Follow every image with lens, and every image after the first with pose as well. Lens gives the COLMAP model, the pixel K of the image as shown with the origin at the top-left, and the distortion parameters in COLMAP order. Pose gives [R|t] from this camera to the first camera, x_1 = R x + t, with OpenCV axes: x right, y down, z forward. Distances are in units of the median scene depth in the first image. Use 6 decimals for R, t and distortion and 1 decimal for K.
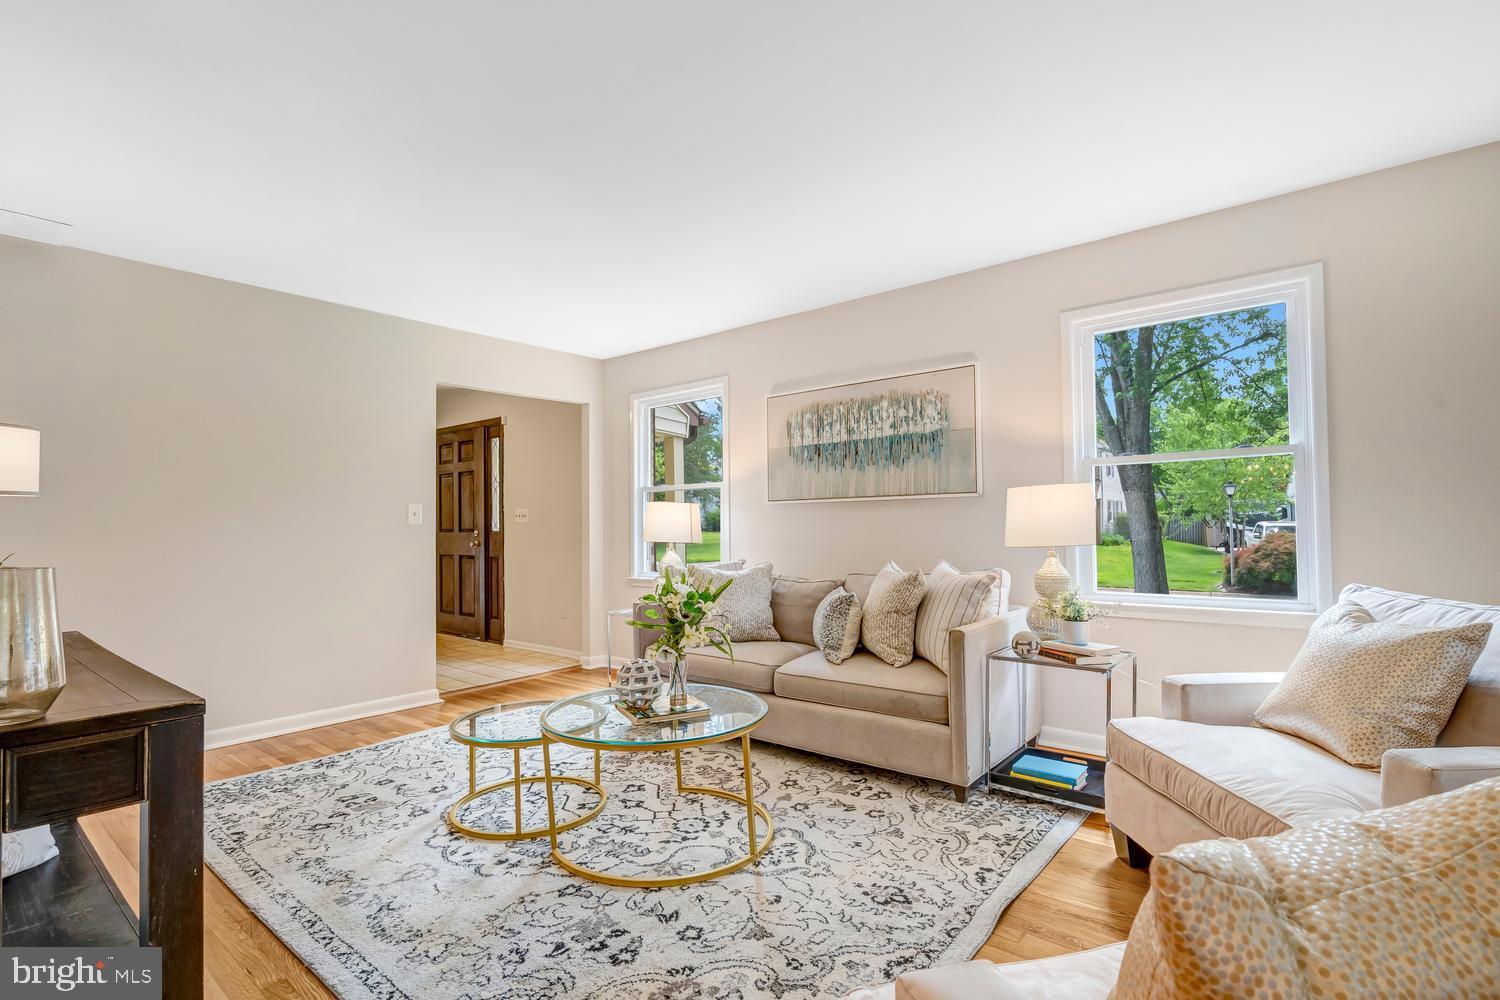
lens RADIAL K [[682.7, 0, 751.2], [0, 682.7, 532.1], [0, 0, 1]] dist [-0.013756, -0.000063]
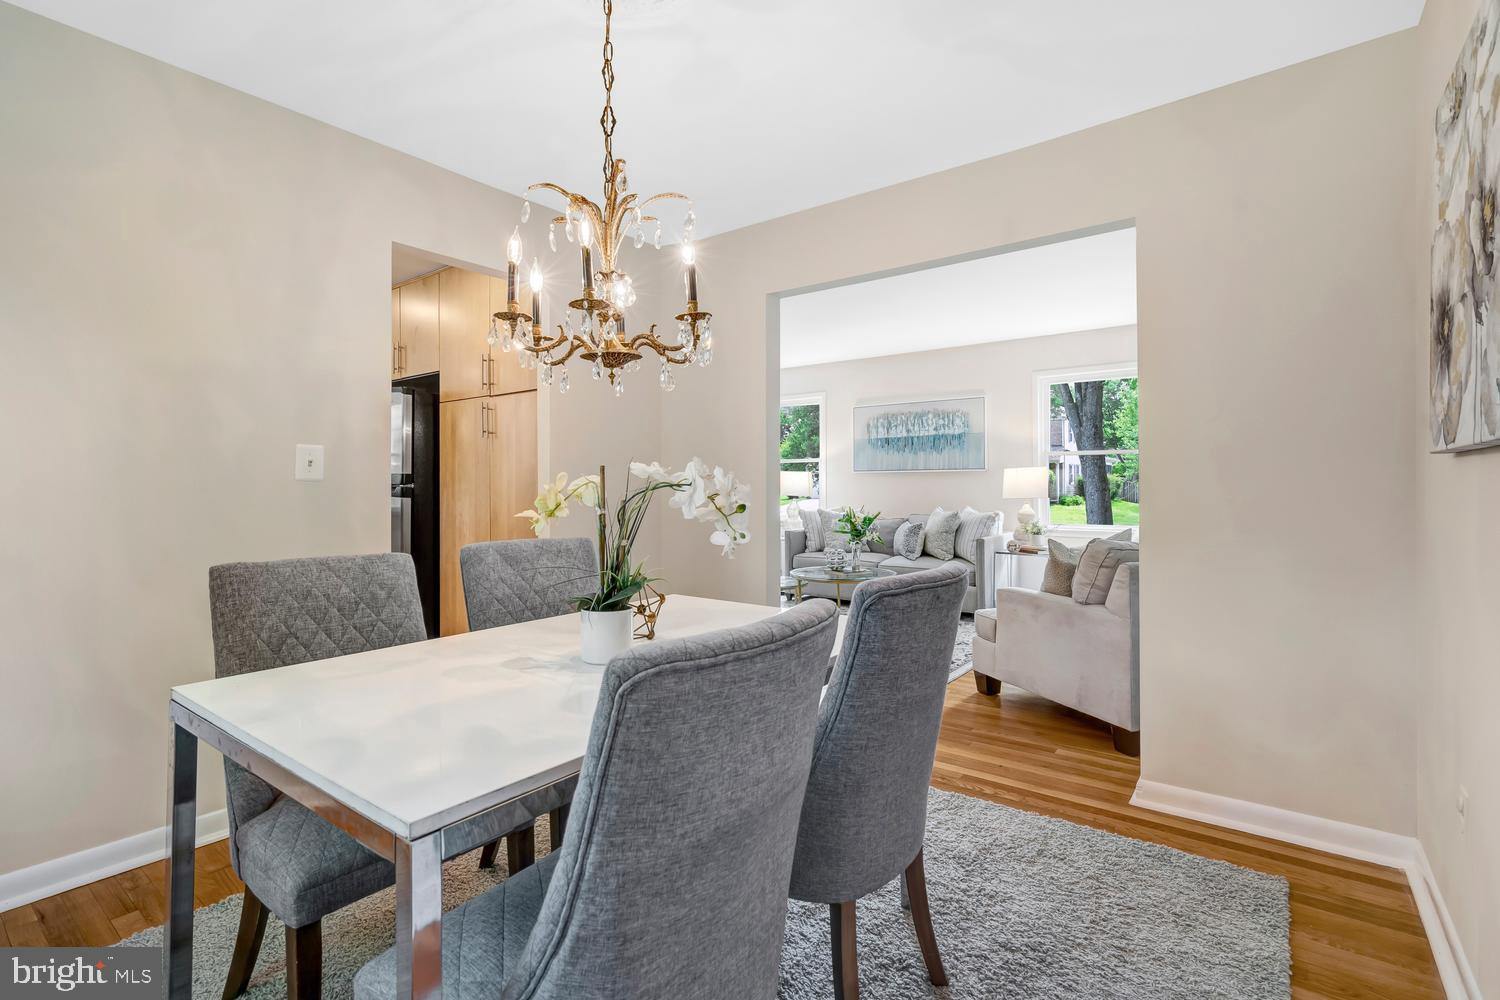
lens RADIAL K [[700.7, 0, 742.7], [0, 700.7, 502.8], [0, 0, 1]] dist [-0.004629, 0.000180]
pose [[0.999013, 0.008031, 0.043691, -0.374264], [-0.008808, 0.999806, 0.017619, 0.003868], [-0.043541, -0.017986, 0.998890, -0.792449]]
